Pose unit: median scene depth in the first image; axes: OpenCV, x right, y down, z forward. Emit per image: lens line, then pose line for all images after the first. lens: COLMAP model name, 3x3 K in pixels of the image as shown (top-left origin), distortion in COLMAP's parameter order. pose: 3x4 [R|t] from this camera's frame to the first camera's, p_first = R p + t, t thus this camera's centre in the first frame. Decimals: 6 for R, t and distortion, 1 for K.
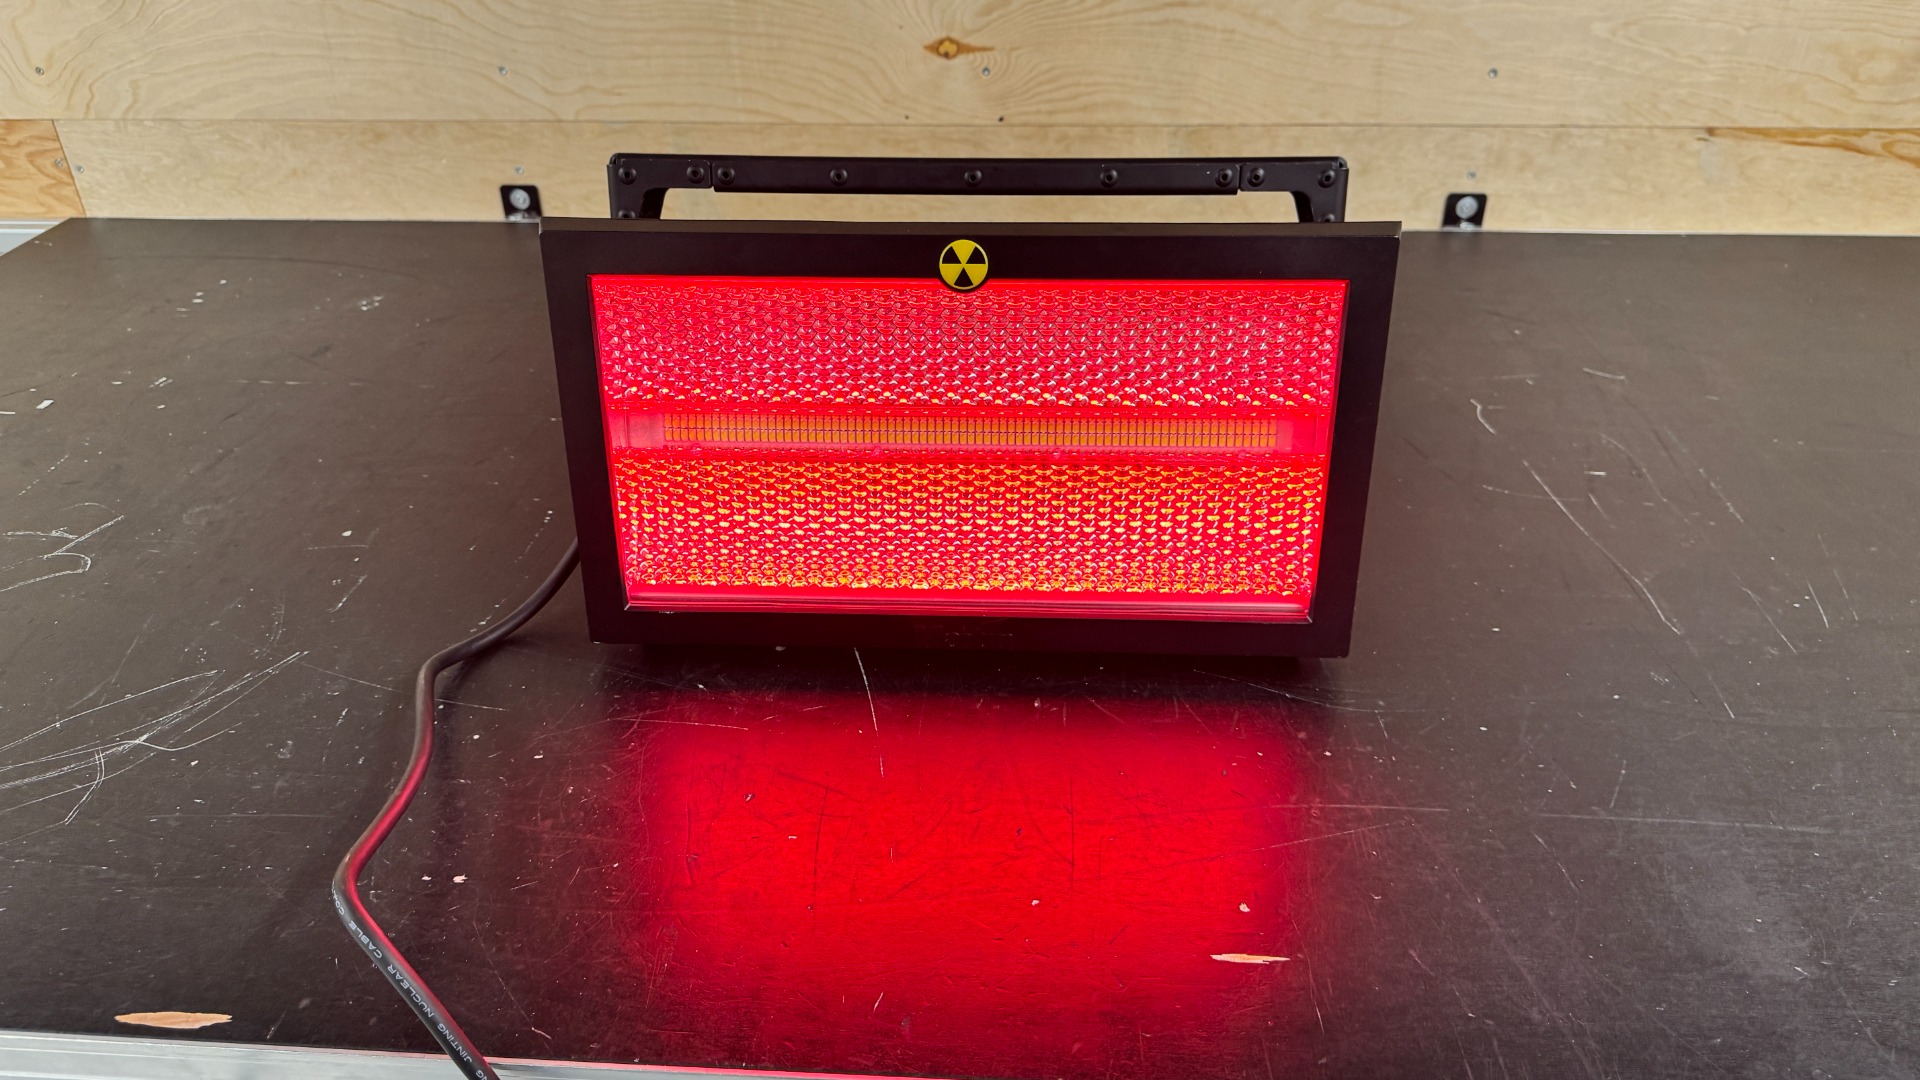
lens RADIAL K [[1442.1, 0, 950.3], [0, 1442.1, 564.8], [0, 0, 1]] dist [0.016775, -0.046839]
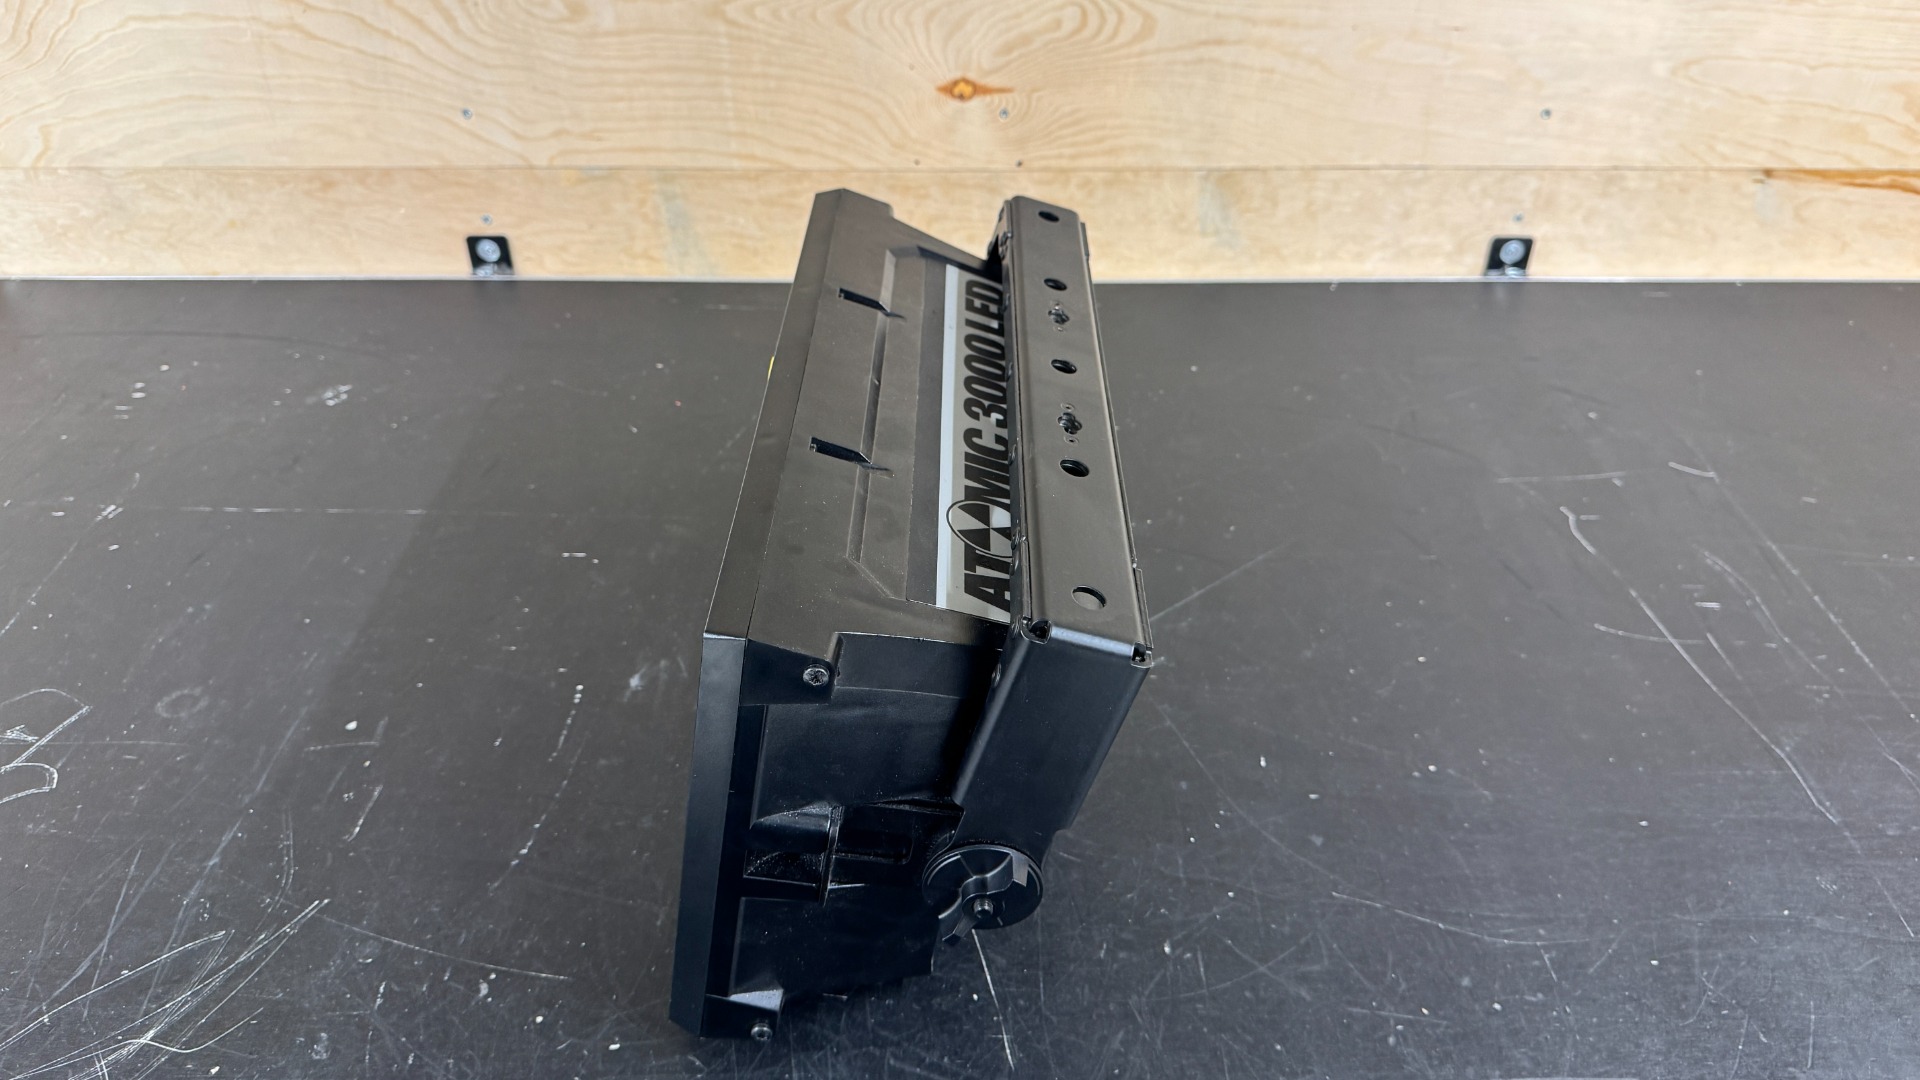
lens RADIAL K [[1442.1, 0, 959.3], [0, 1442.1, 569.1], [0, 0, 1]] dist [0.016775, -0.046839]
pose [[0.998054, -0.026098, 0.056632, -0.063487], [0.022647, 0.997897, 0.060742, -0.109347], [-0.058098, -0.059341, 0.996546, 0.069812]]
